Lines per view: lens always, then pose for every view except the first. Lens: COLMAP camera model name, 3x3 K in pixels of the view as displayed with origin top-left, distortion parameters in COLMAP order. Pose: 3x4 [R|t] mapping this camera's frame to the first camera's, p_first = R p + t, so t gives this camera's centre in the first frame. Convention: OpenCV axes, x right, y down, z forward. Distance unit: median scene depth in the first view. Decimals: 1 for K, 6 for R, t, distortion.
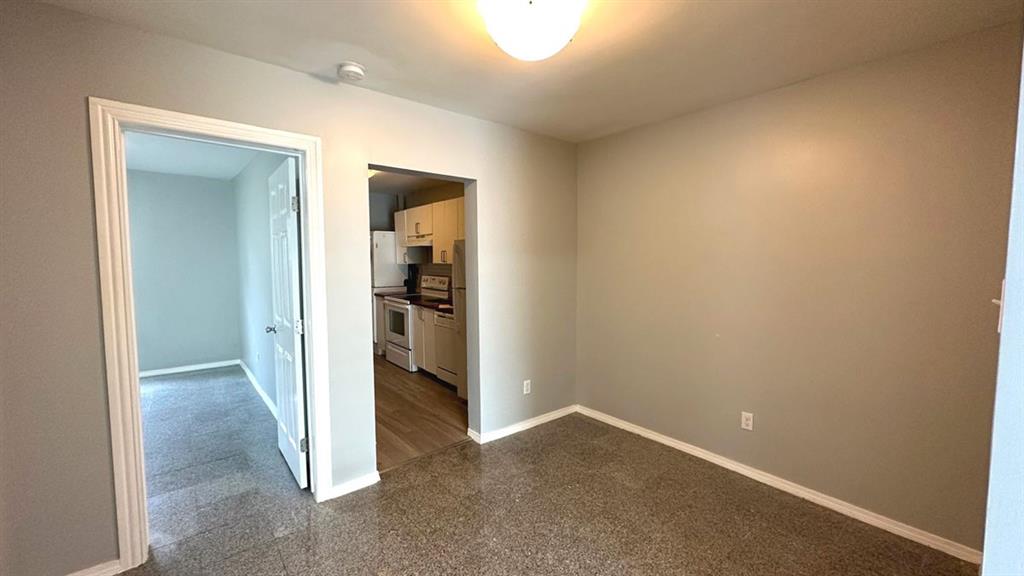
lens RADIAL K [[408.9, 0, 515.8], [0, 408.9, 286.2], [0, 0, 1]] dist [0.002136, 0.000095]
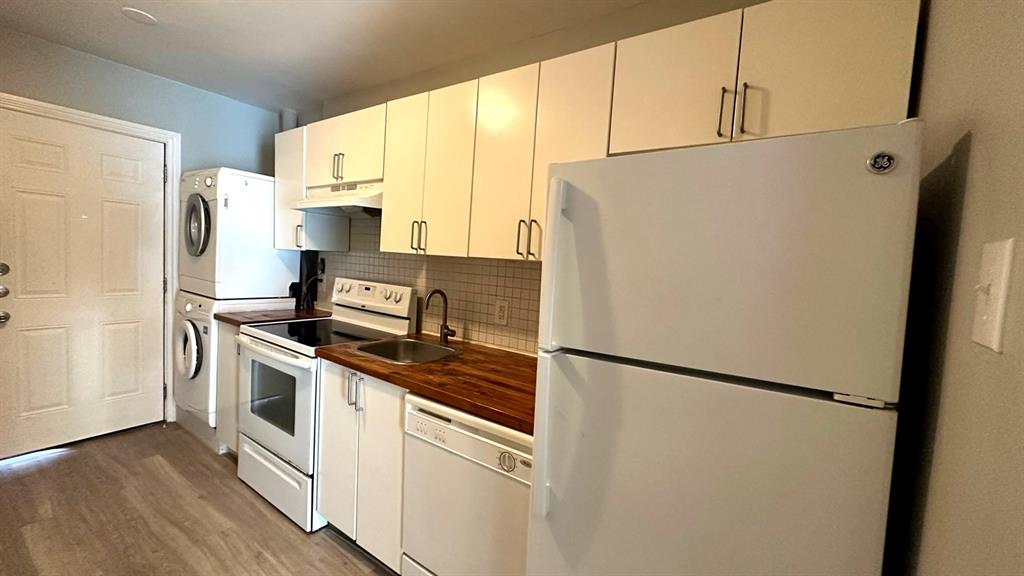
lens RADIAL K [[408.9, 0, 507.3], [0, 408.9, 289.2], [0, 0, 1]] dist [0.002136, 0.000095]
pose [[0.964405, 0.046340, 0.260336, -0.173698], [-0.047625, 0.998864, -0.001372, -0.022874], [-0.260104, -0.011075, 0.965517, 0.542399]]
